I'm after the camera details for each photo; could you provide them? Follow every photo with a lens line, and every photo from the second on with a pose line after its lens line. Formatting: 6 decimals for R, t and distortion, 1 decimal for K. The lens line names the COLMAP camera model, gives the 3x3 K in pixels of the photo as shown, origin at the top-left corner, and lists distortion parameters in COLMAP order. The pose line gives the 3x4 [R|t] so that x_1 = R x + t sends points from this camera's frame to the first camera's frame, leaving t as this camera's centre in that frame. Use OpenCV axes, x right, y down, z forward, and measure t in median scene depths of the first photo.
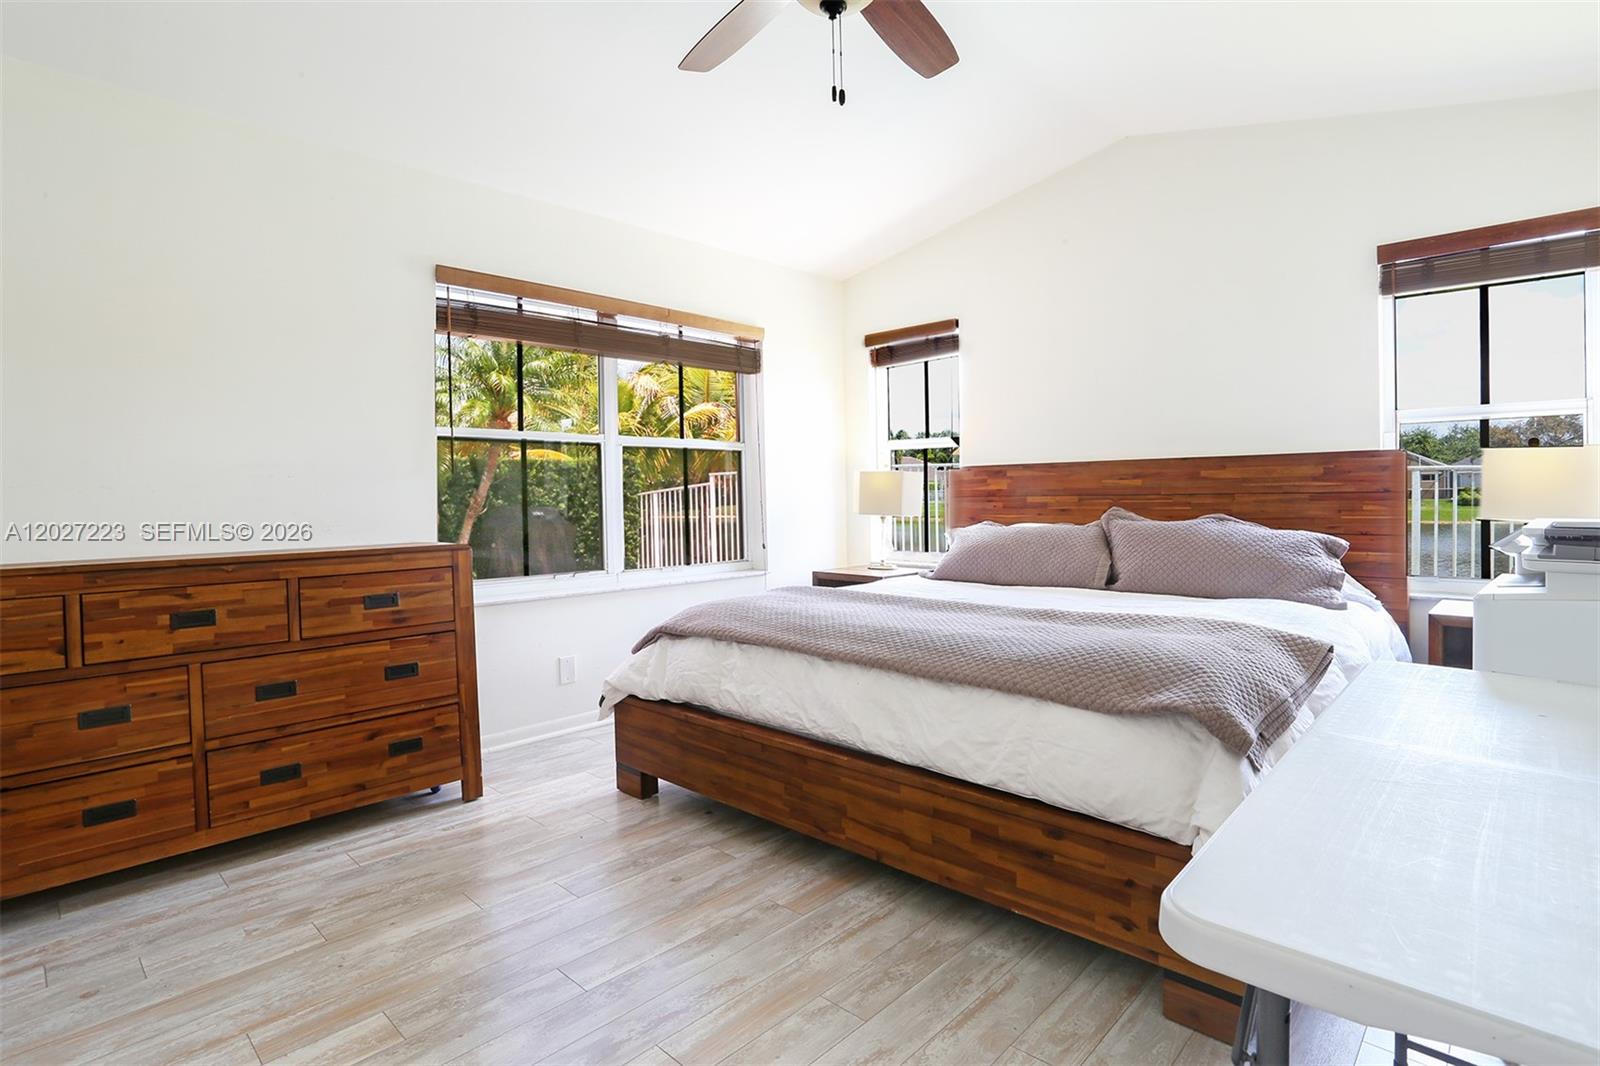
lens RADIAL K [[809.8, 0, 803.6], [0, 809.8, 524.1], [0, 0, 1]] dist [-0.093023, 0.045940]
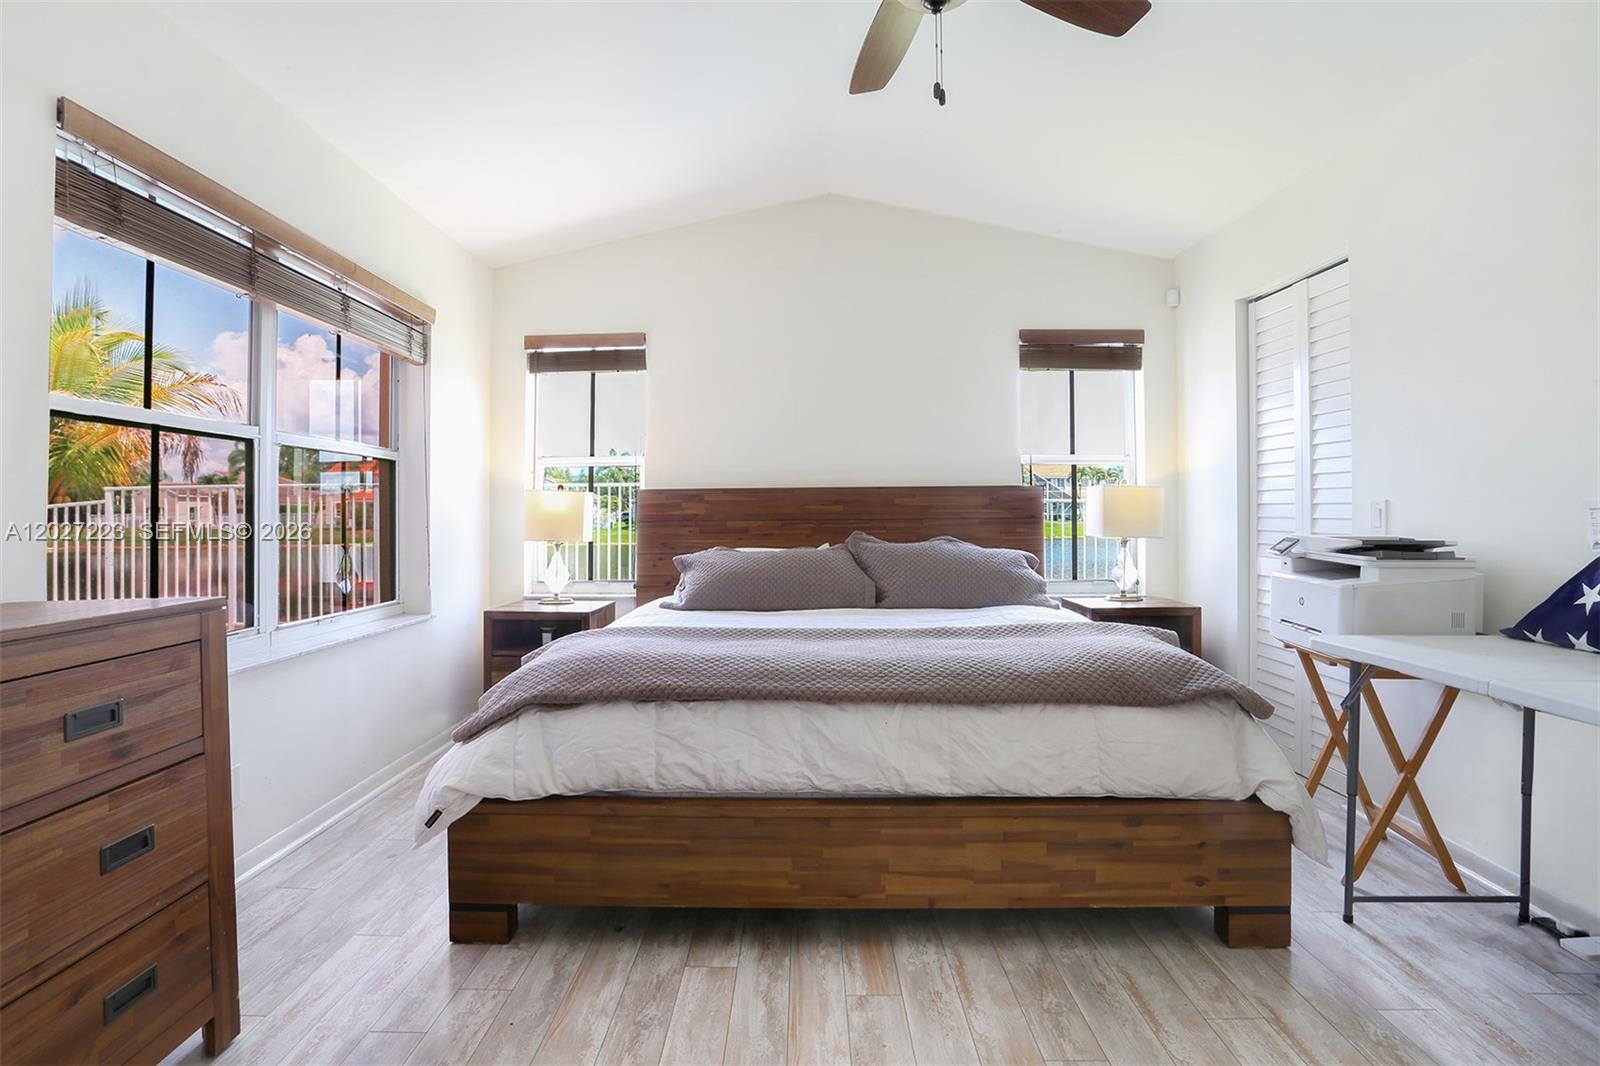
lens RADIAL K [[809.3, 0, 794.7], [0, 809.3, 518.0], [0, 0, 1]] dist [-0.074772, 0.030350]
pose [[0.741221, 0.007019, 0.671225, -0.542088], [0.019045, 0.999323, -0.031481, -0.008030], [-0.670991, 0.036118, 0.740585, 0.328876]]
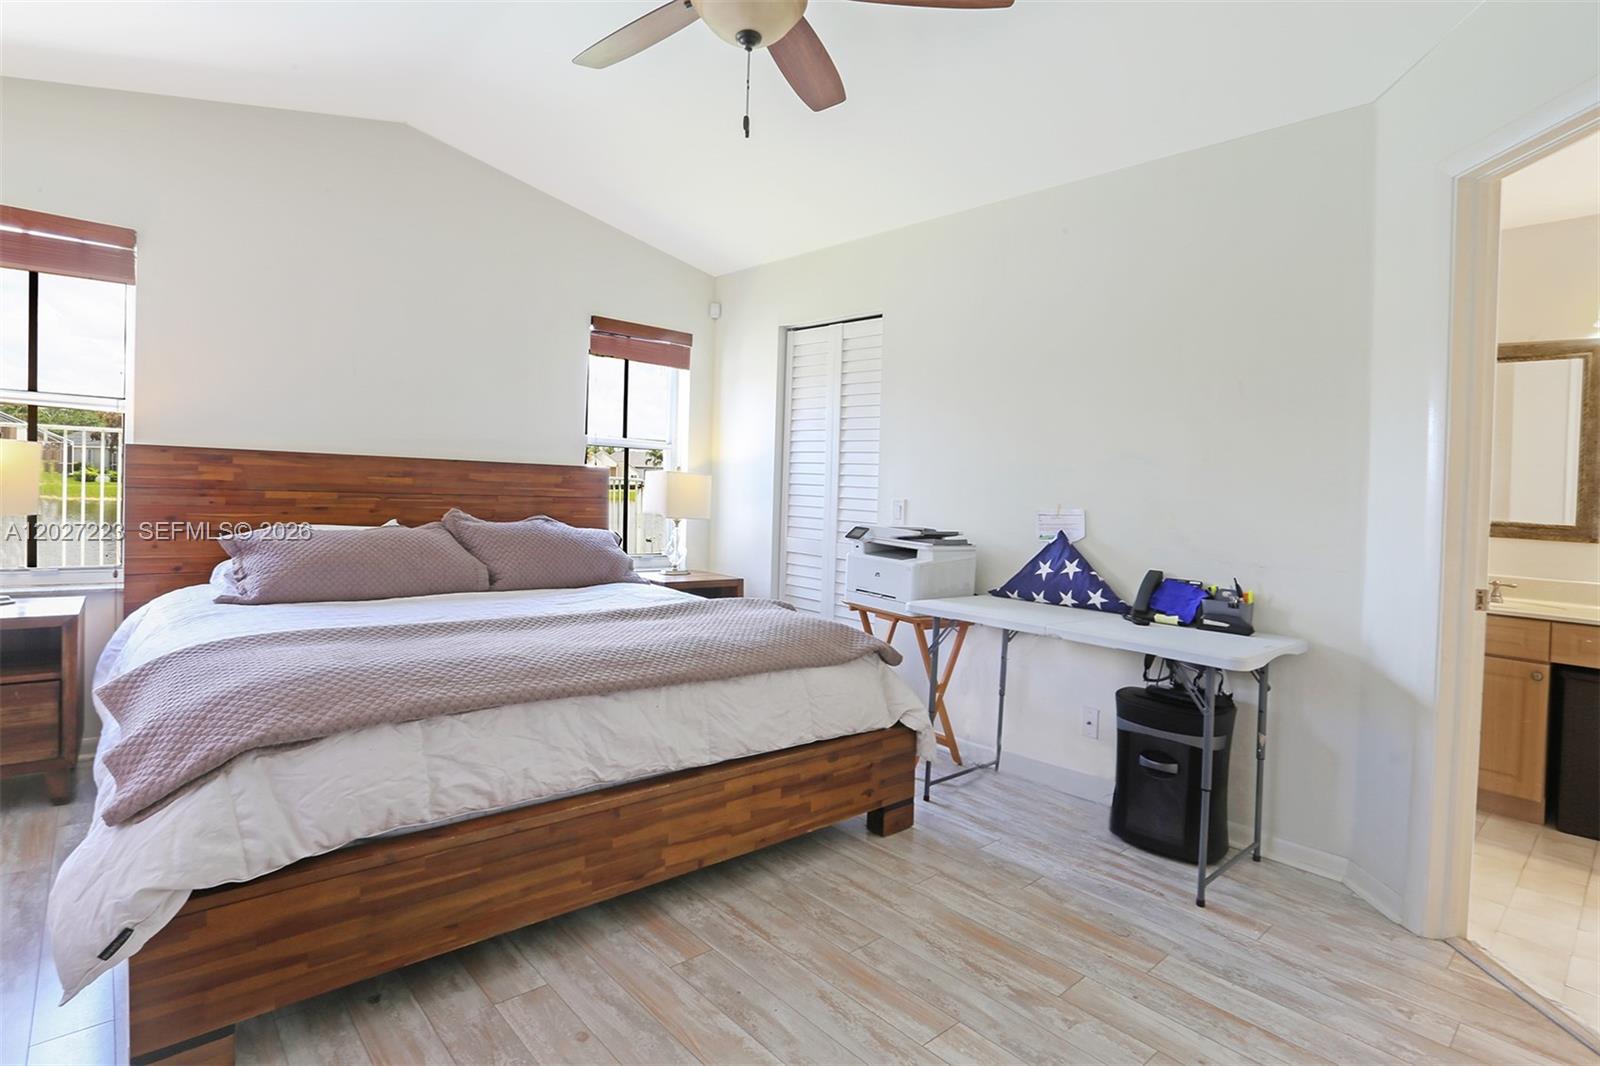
lens RADIAL K [[799.7, 0, 799.9], [0, 799.7, 510.0], [0, 0, 1]] dist [-0.081144, 0.042107]
pose [[0.079550, -0.006026, 0.996813, -0.749053], [-0.007848, 0.999947, 0.006671, -0.039733], [-0.996800, -0.008353, 0.079499, 0.654904]]
